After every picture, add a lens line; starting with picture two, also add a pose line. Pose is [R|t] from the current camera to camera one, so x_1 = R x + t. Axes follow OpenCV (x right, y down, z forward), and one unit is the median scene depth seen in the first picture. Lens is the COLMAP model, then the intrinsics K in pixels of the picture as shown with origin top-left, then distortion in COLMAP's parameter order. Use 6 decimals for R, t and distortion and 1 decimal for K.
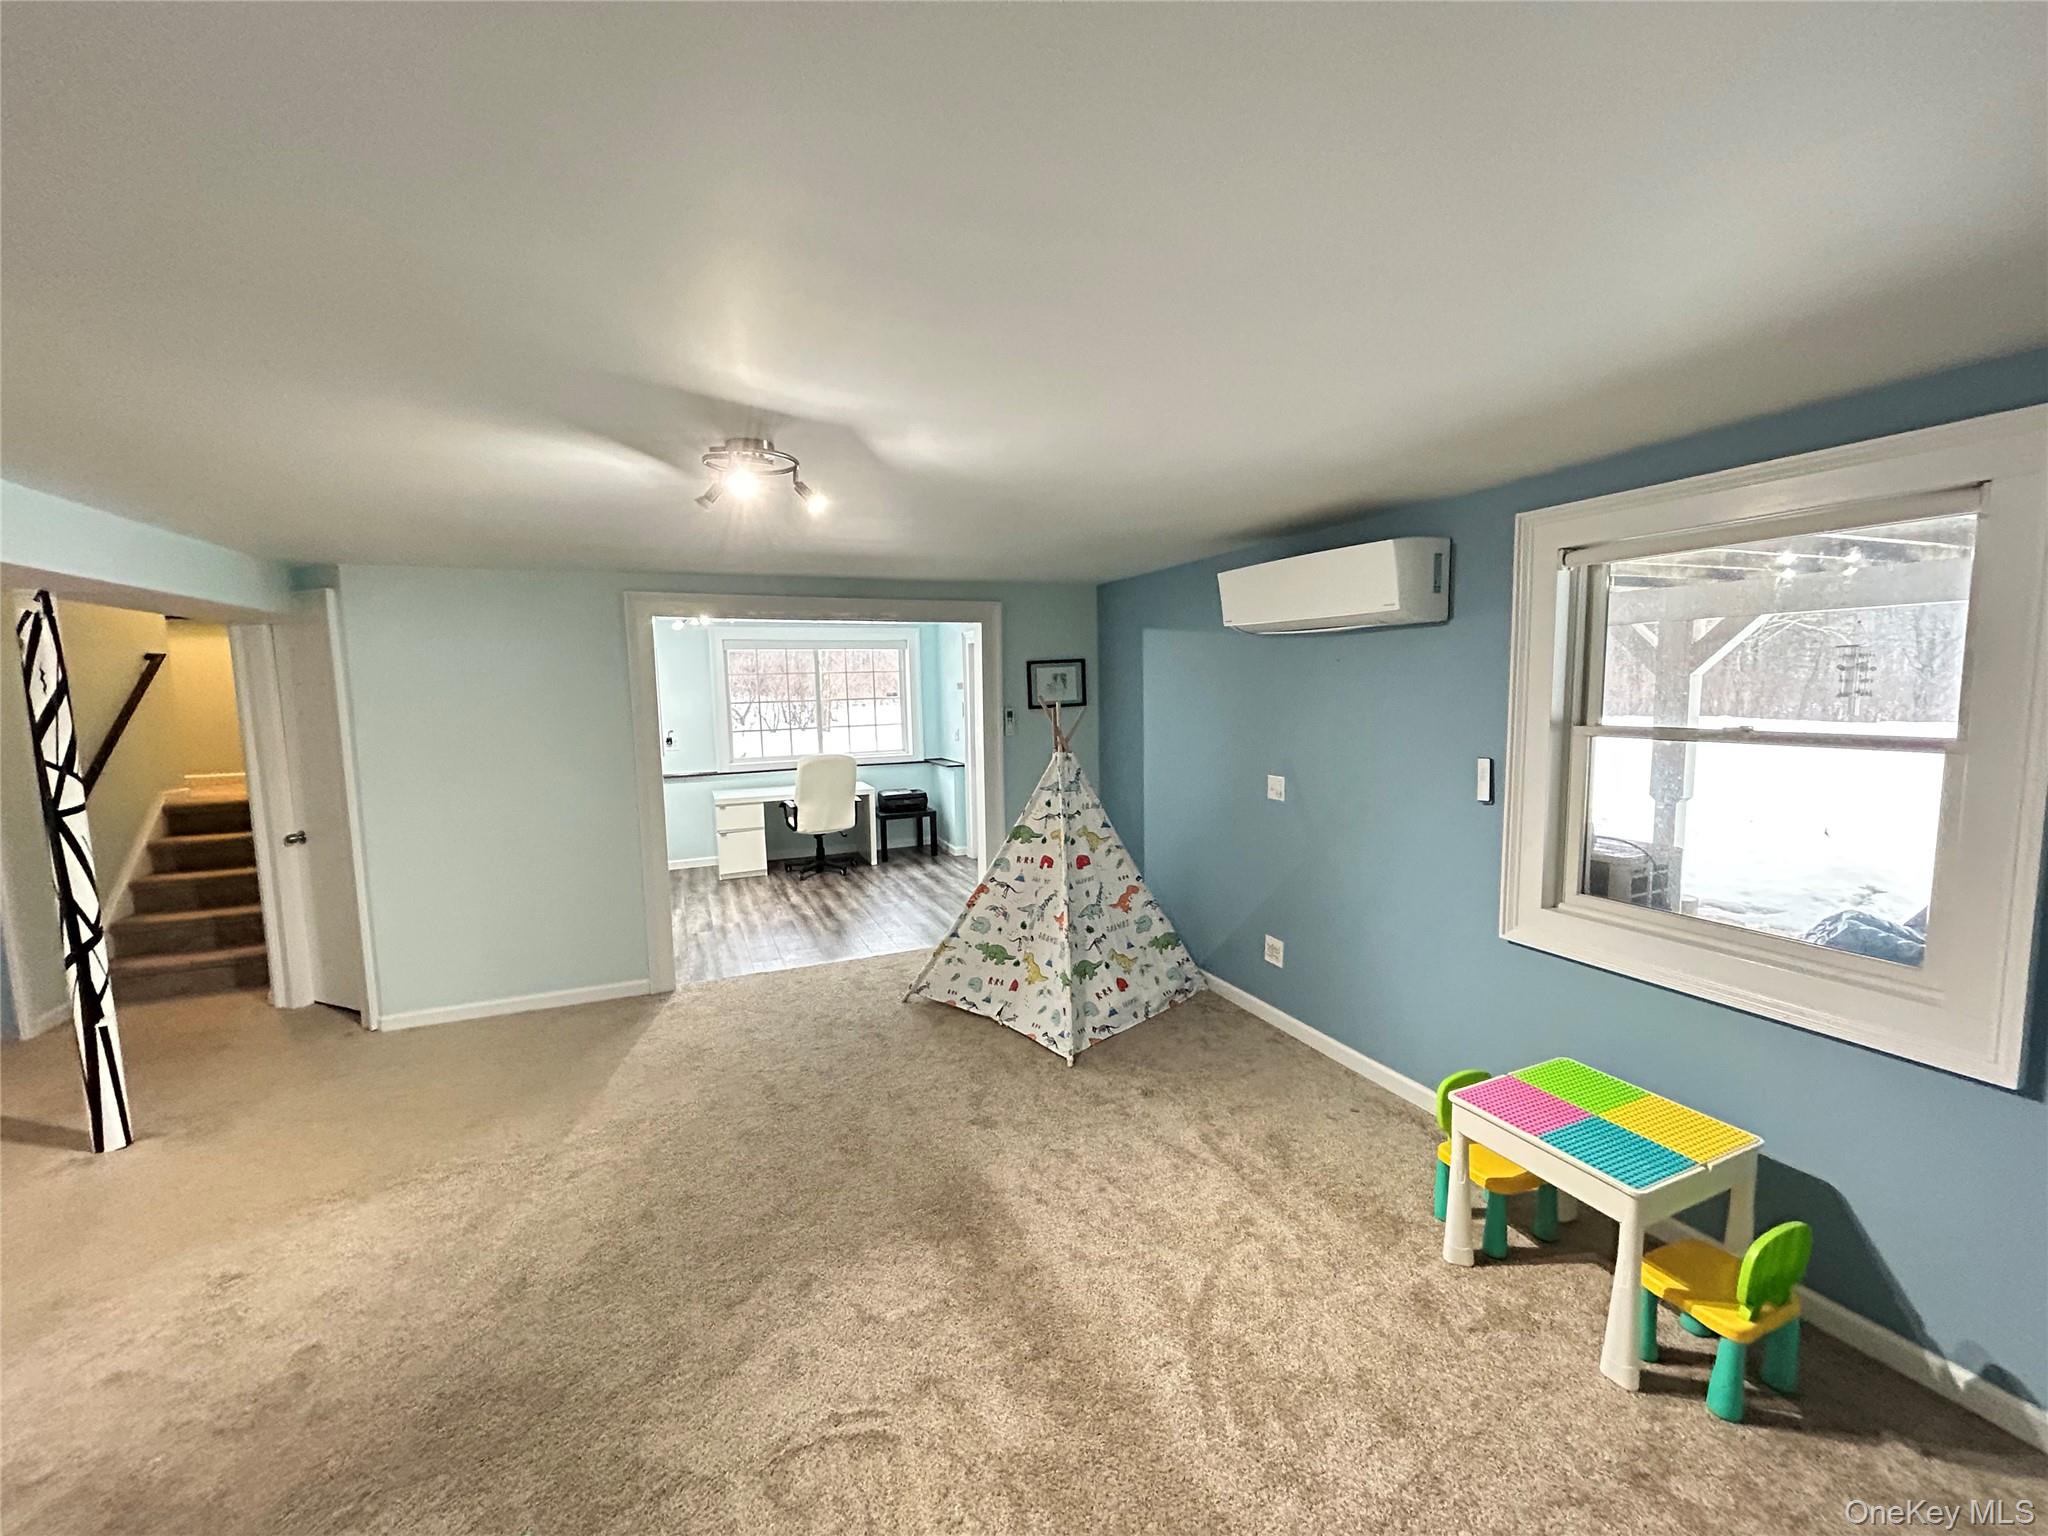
lens RADIAL K [[823.7, 0, 1033.6], [0, 823.7, 768.0], [0, 0, 1]] dist [0.002308, 0.001157]
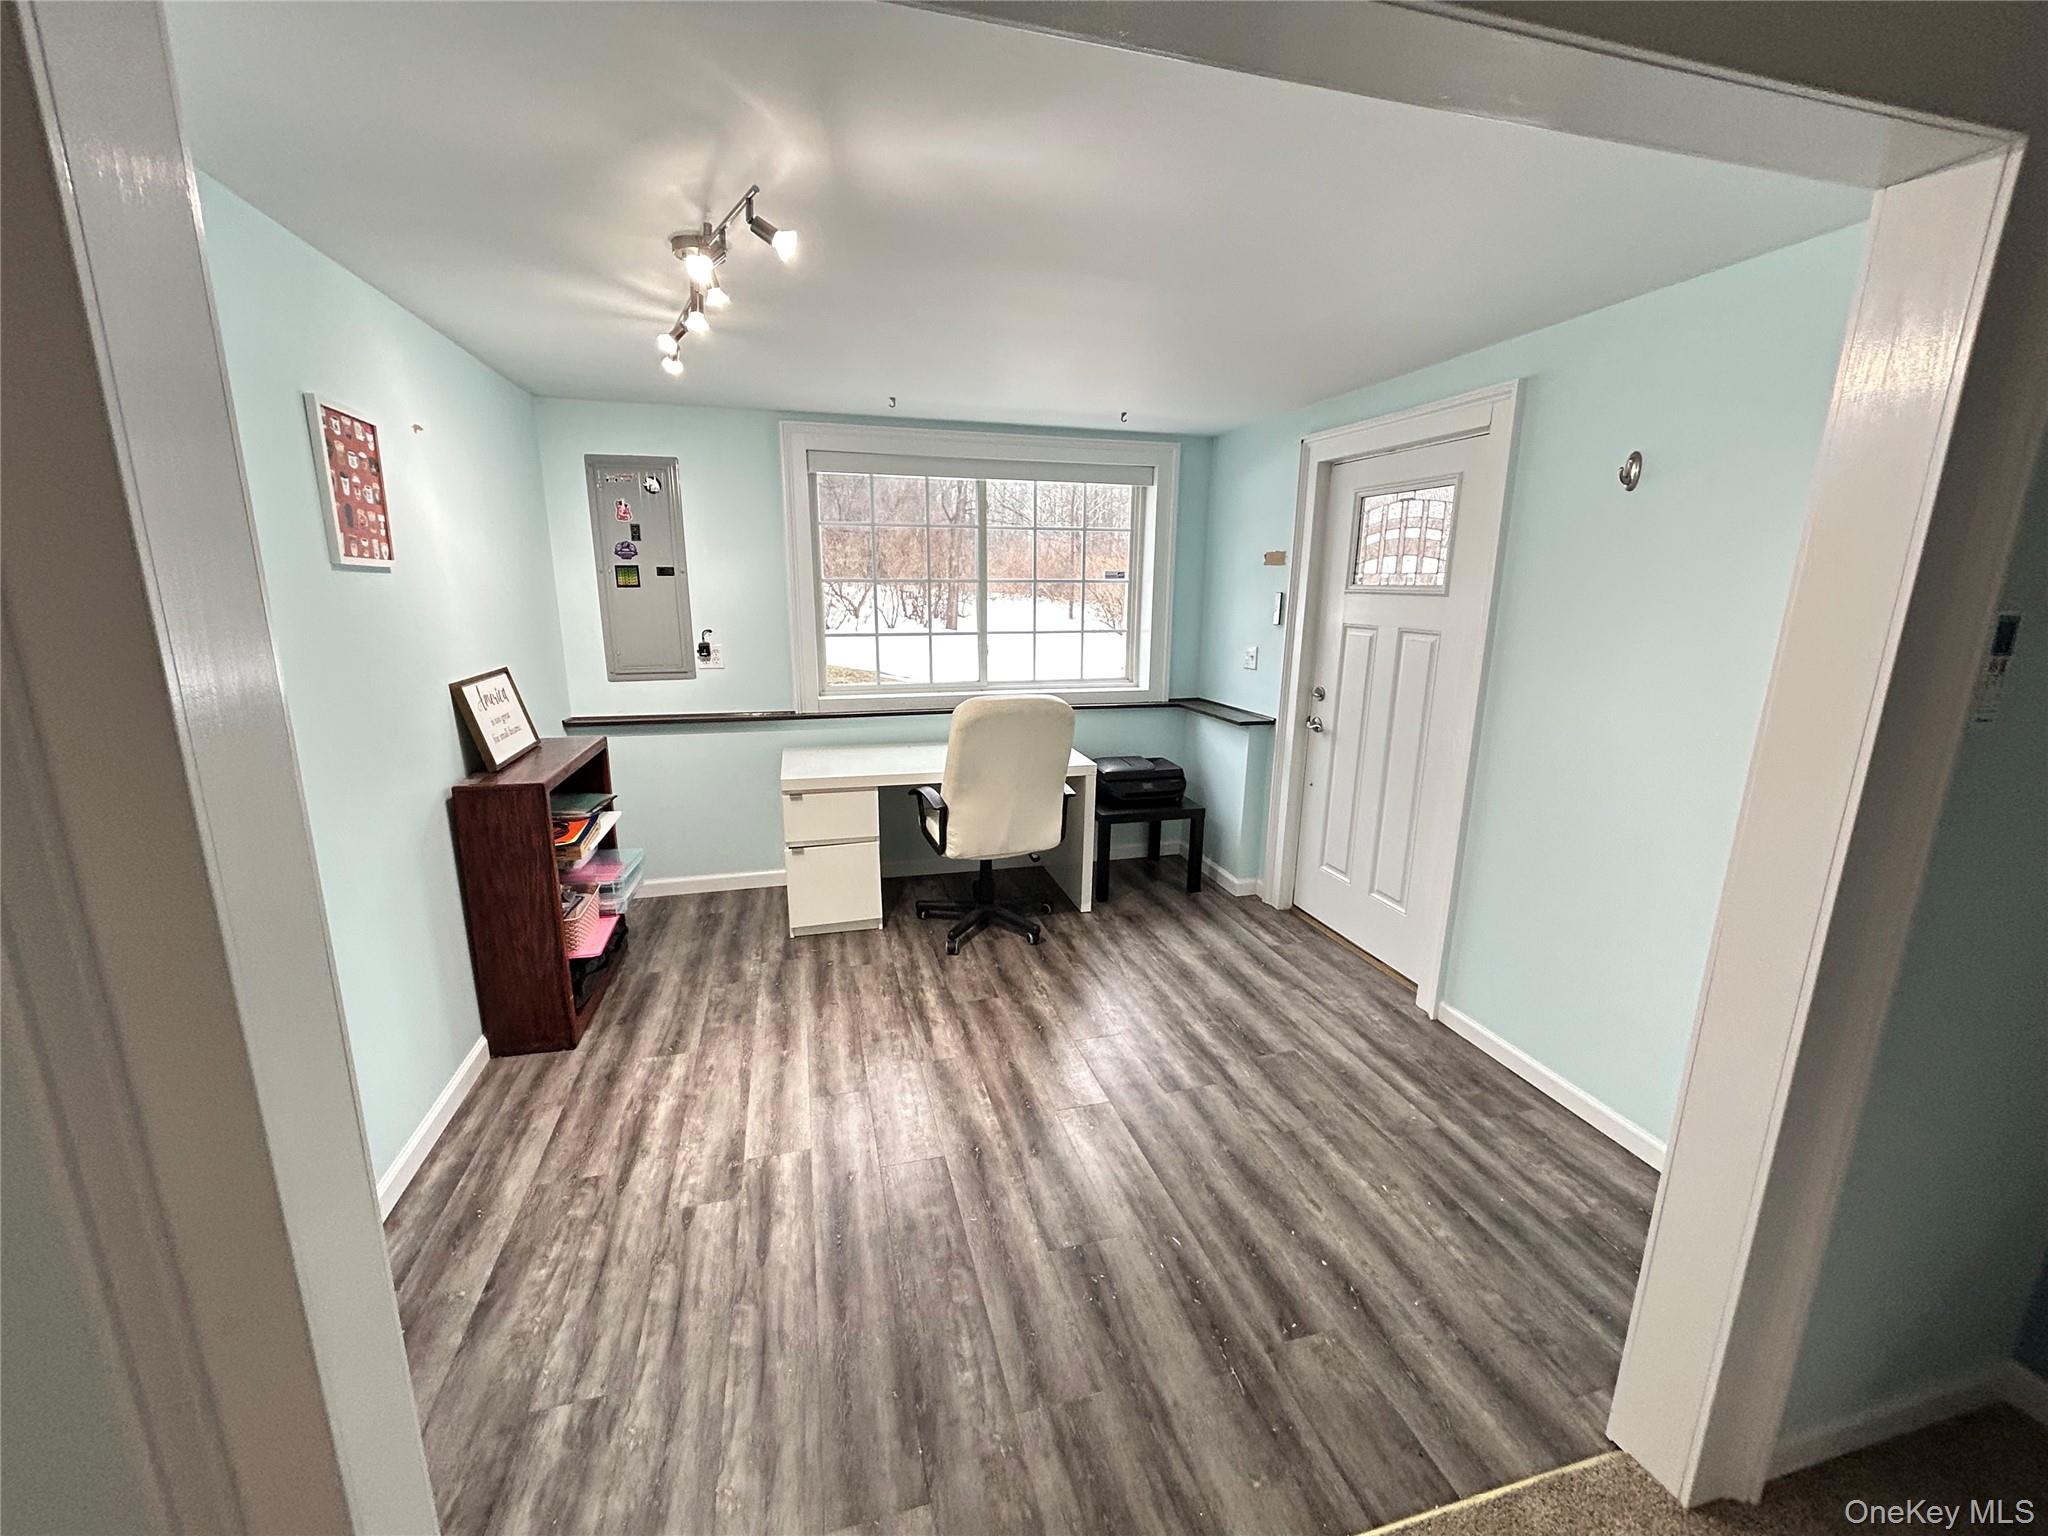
lens RADIAL K [[823.7, 0, 1018.4], [0, 823.7, 772.1], [0, 0, 1]] dist [0.002308, 0.001157]
pose [[0.987592, 0.064421, -0.143217, -0.176629], [-0.046049, 0.990694, 0.128083, -0.032750], [0.150135, -0.119898, 0.981368, 0.533840]]
